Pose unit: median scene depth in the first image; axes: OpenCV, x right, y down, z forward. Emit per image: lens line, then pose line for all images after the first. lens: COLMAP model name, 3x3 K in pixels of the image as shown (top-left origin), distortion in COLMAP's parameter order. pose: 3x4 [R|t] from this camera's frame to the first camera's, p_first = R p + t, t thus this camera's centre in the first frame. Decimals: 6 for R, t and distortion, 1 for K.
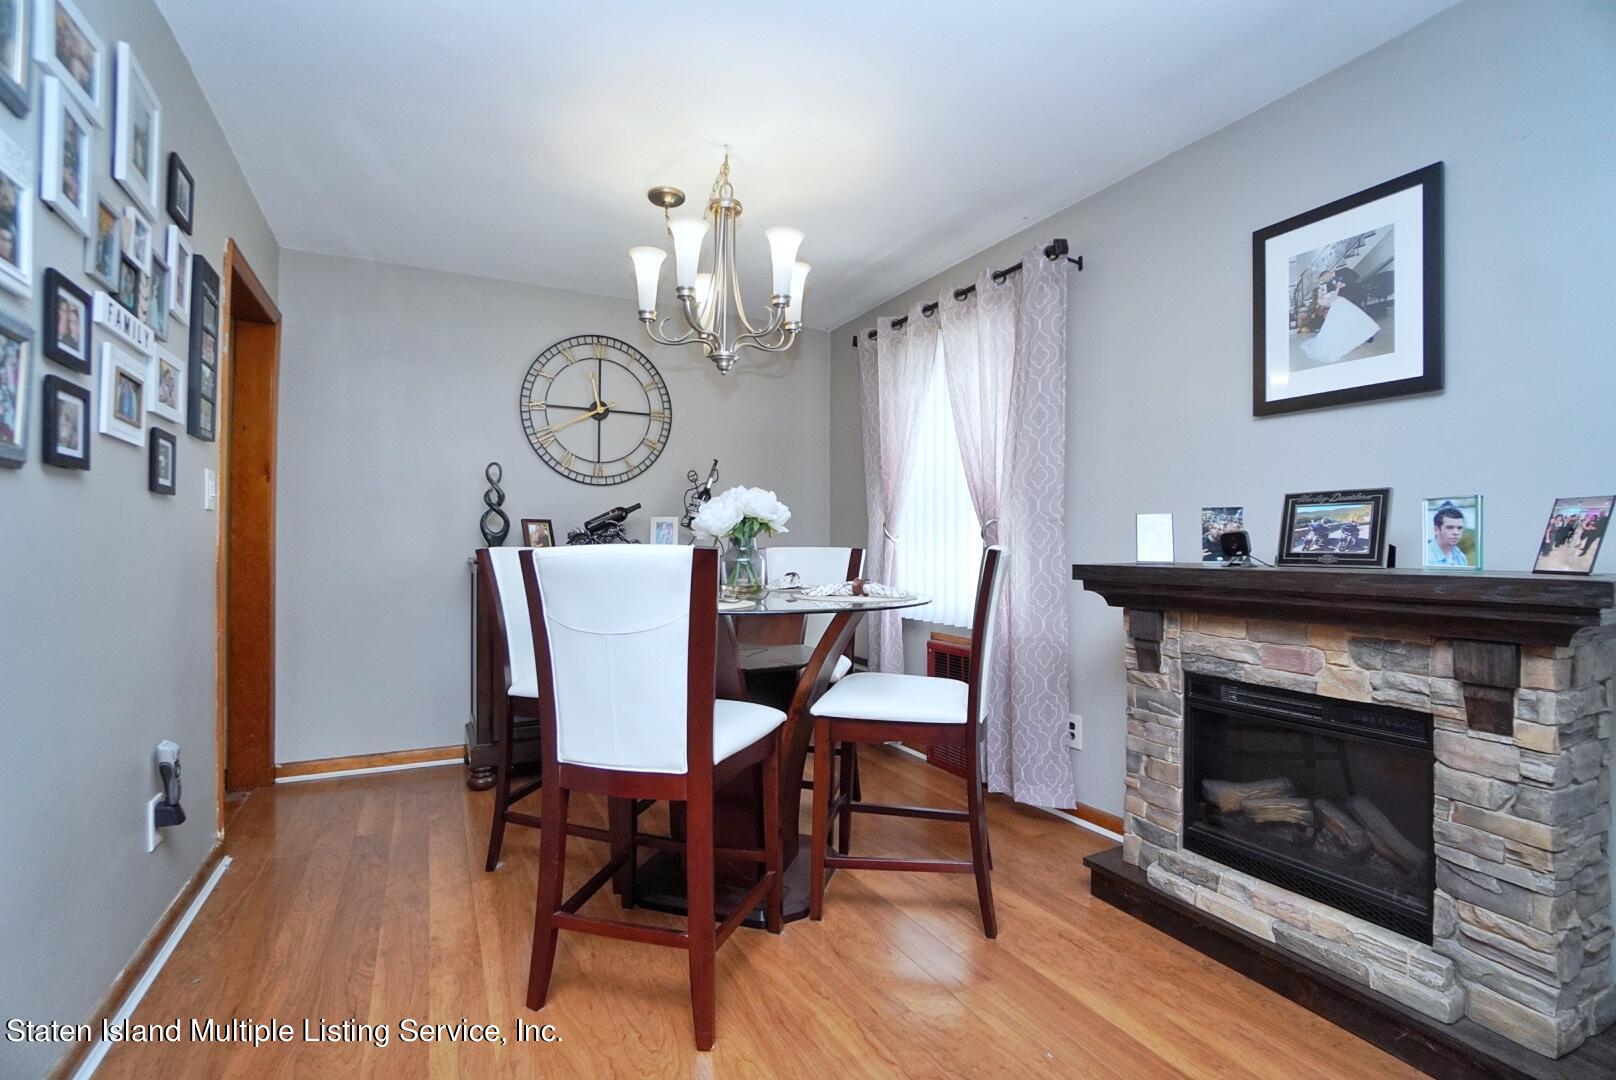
lens RADIAL K [[709.0, 0, 803.1], [0, 709.0, 537.7], [0, 0, 1]] dist [-0.031475, 0.000988]
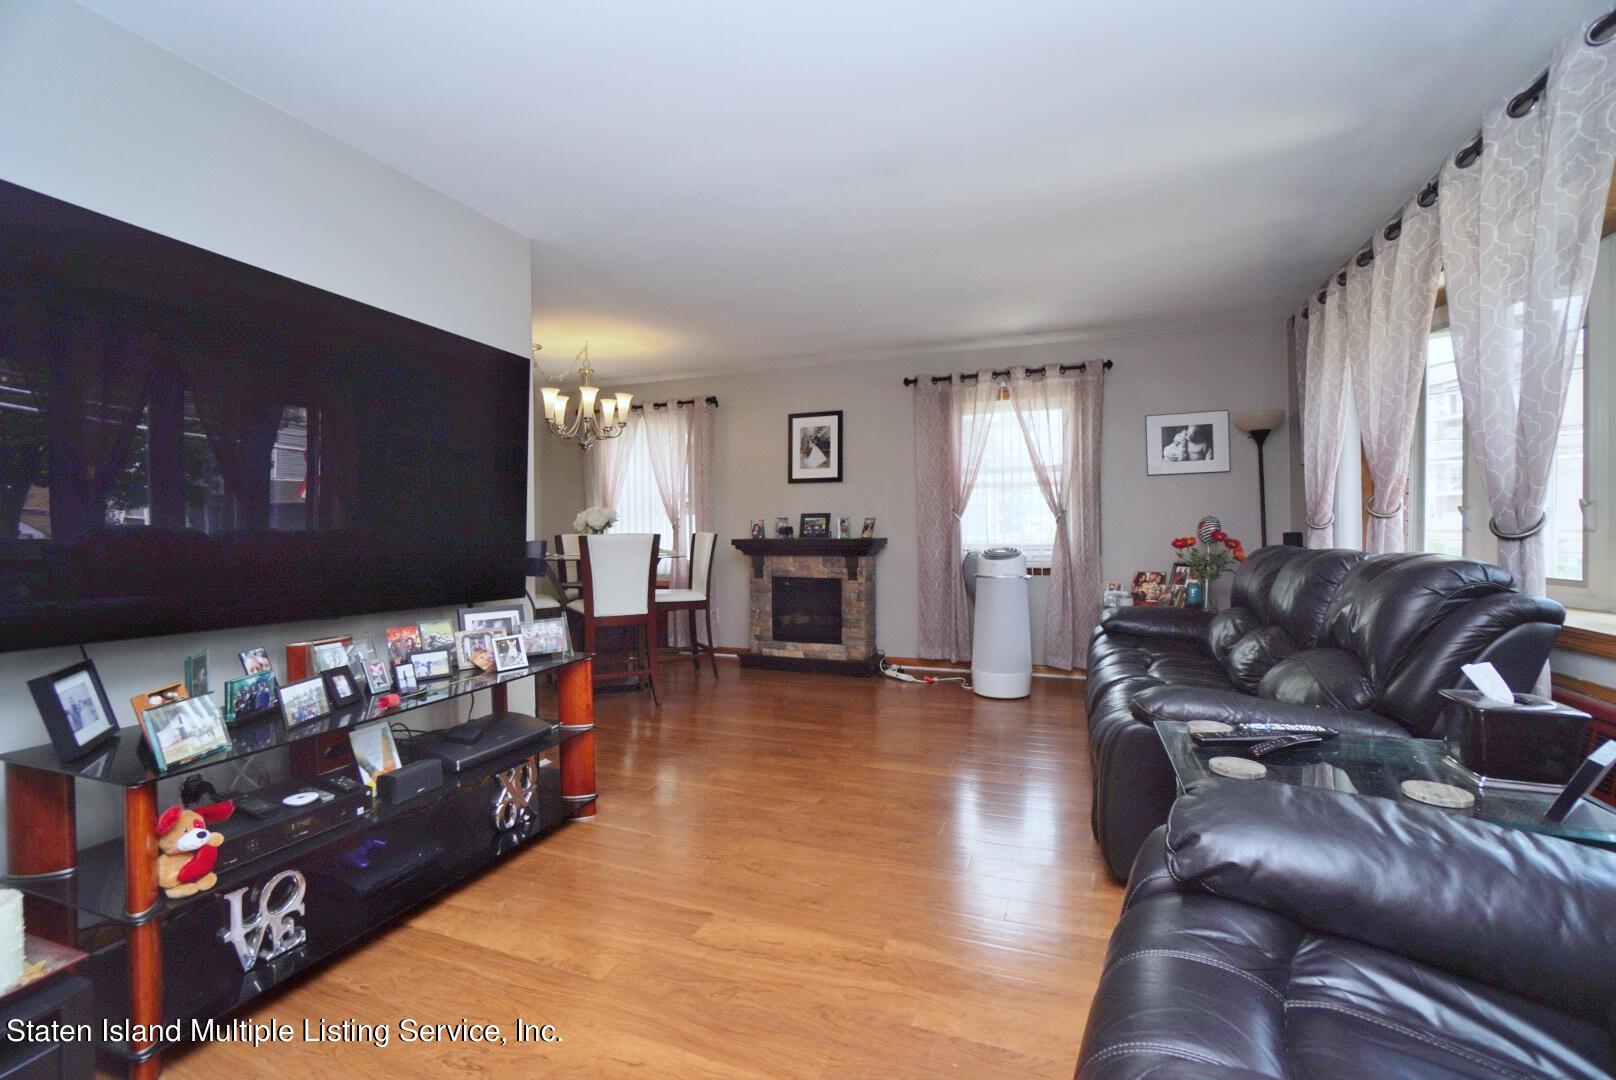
lens RADIAL K [[709.0, 0, 803.1], [0, 709.0, 537.7], [0, 0, 1]] dist [-0.031475, 0.000988]
pose [[0.767137, -0.020027, 0.641171, -1.158613], [0.006431, 0.999702, 0.023531, -0.029499], [-0.641451, -0.013928, 0.767037, -1.231813]]
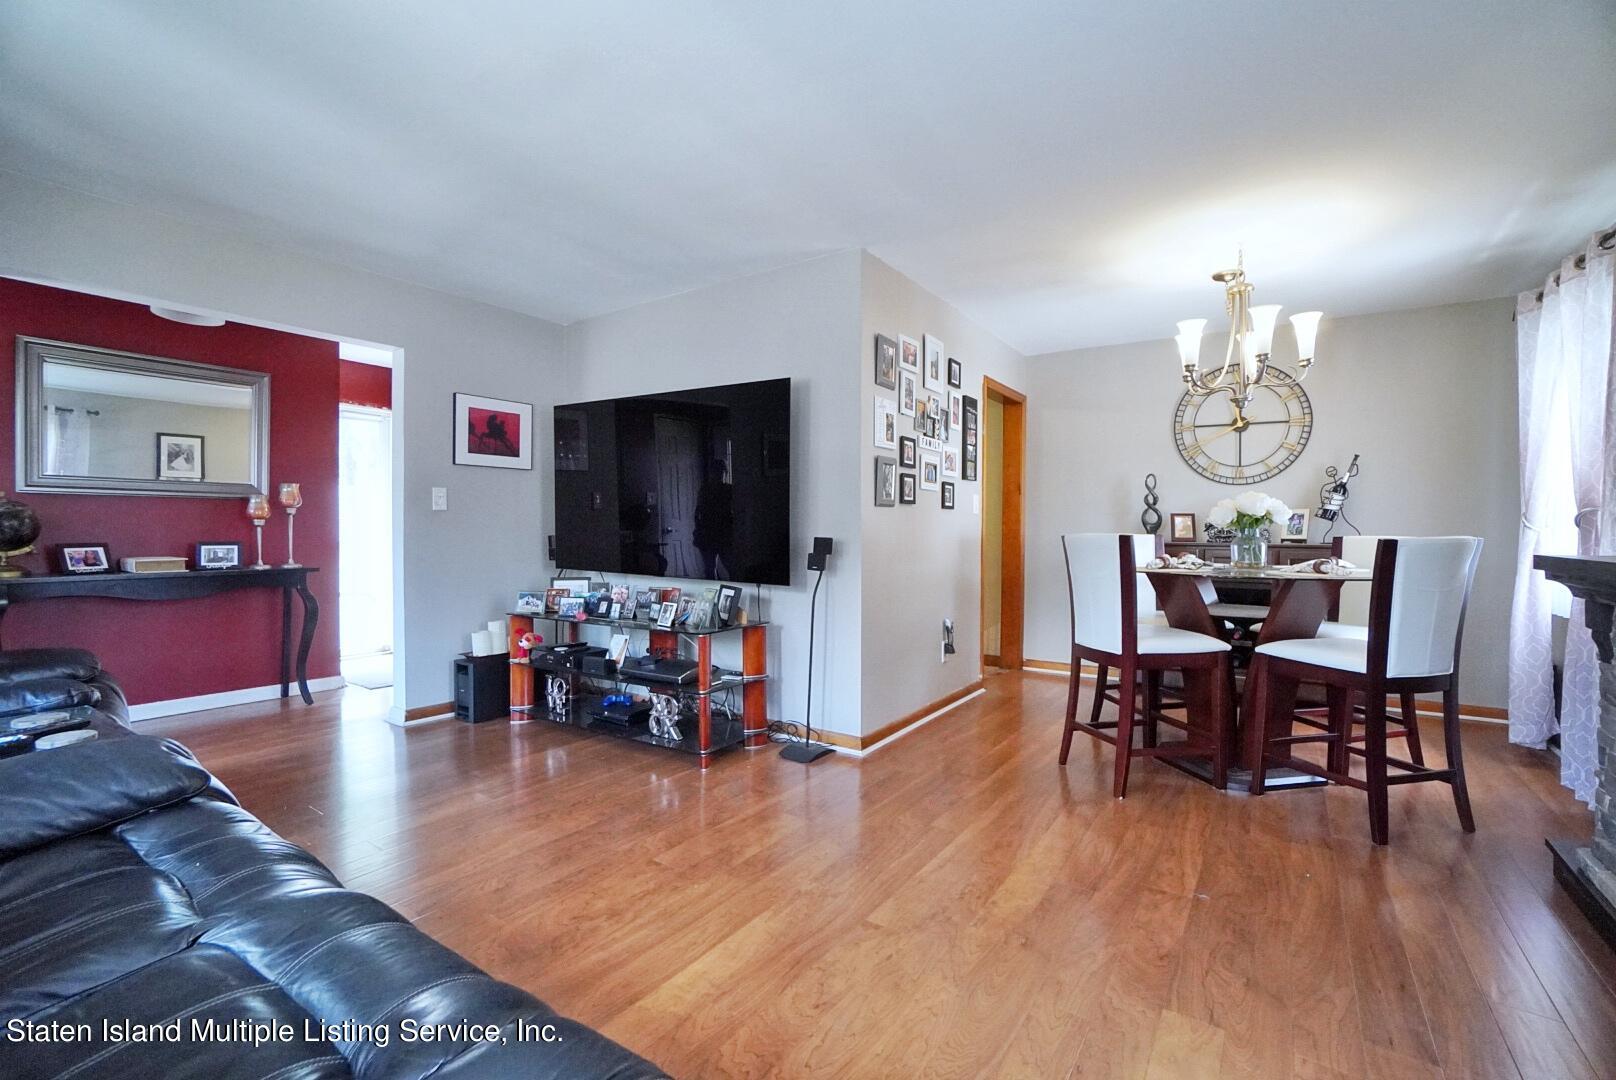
lens RADIAL K [[709.0, 0, 803.1], [0, 709.0, 537.7], [0, 0, 1]] dist [-0.031475, 0.000988]
pose [[0.471261, 0.013470, -0.881891, 0.839768], [0.003094, 0.999852, 0.016925, -0.009590], [0.881989, -0.010705, 0.471149, -0.488441]]
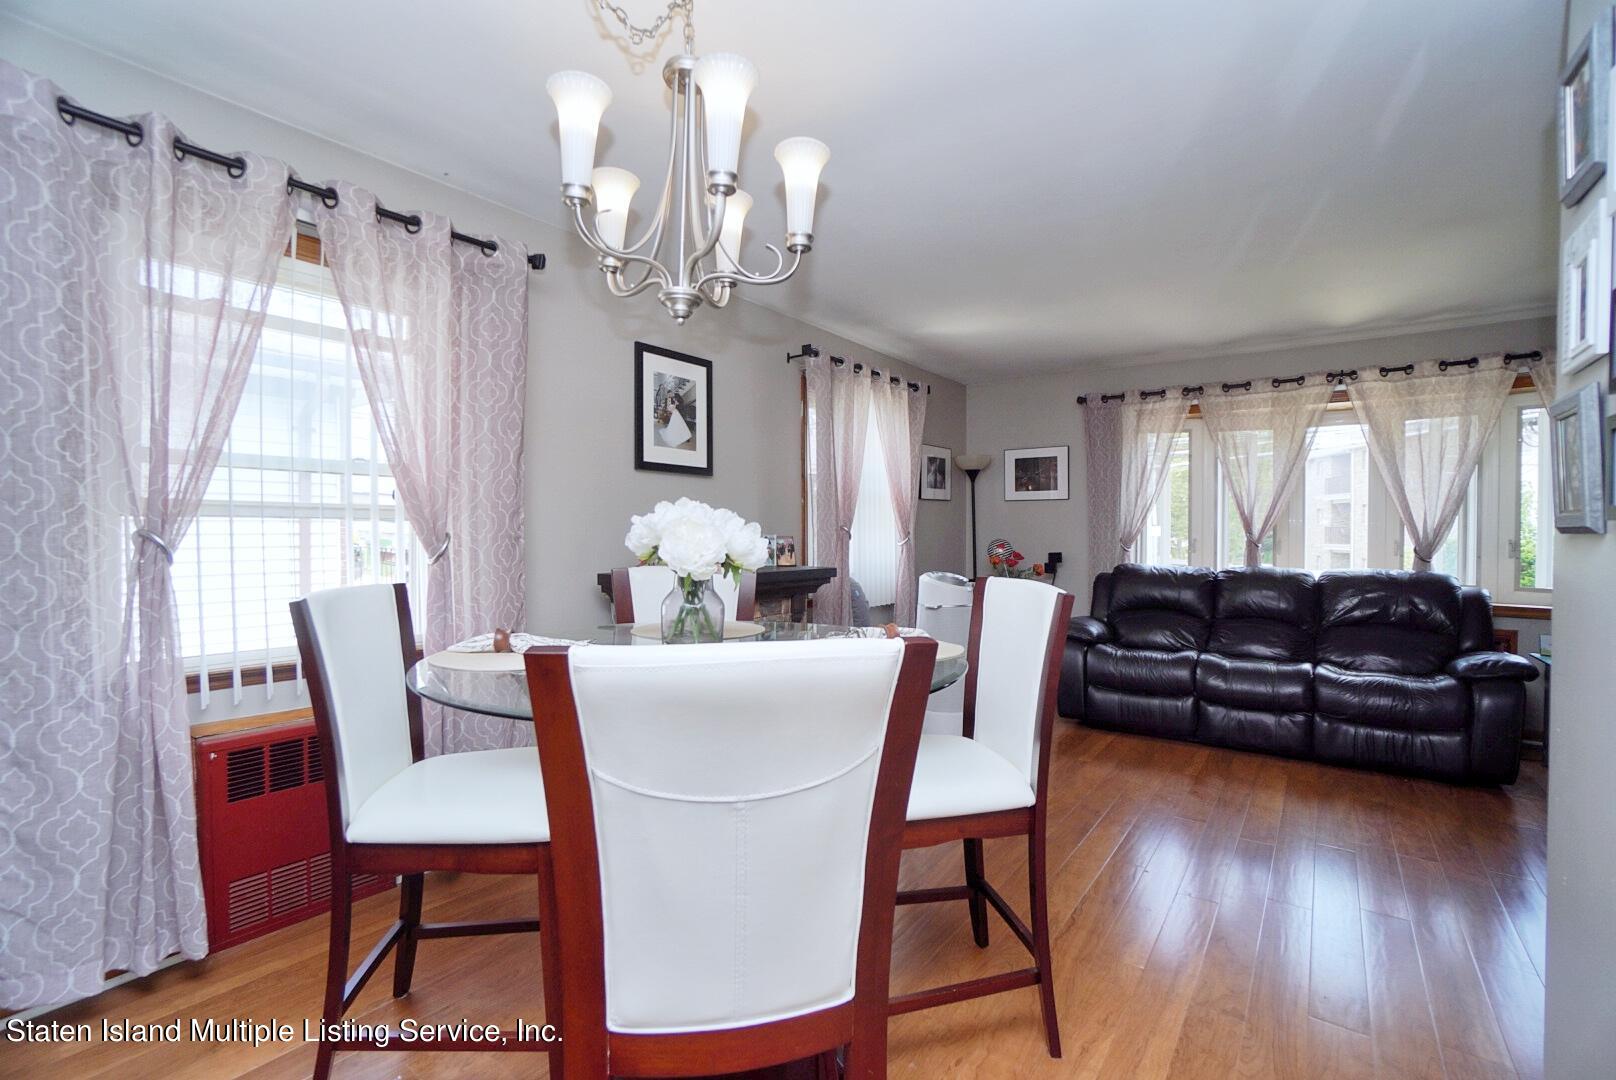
lens RADIAL K [[709.0, 0, 803.1], [0, 709.0, 537.7], [0, 0, 1]] dist [-0.031475, 0.000988]
pose [[-0.423486, 0.006302, 0.905881, -0.884741], [0.003702, 0.999979, -0.005226, -0.025354], [-0.905895, 0.001141, -0.423500, 1.408308]]
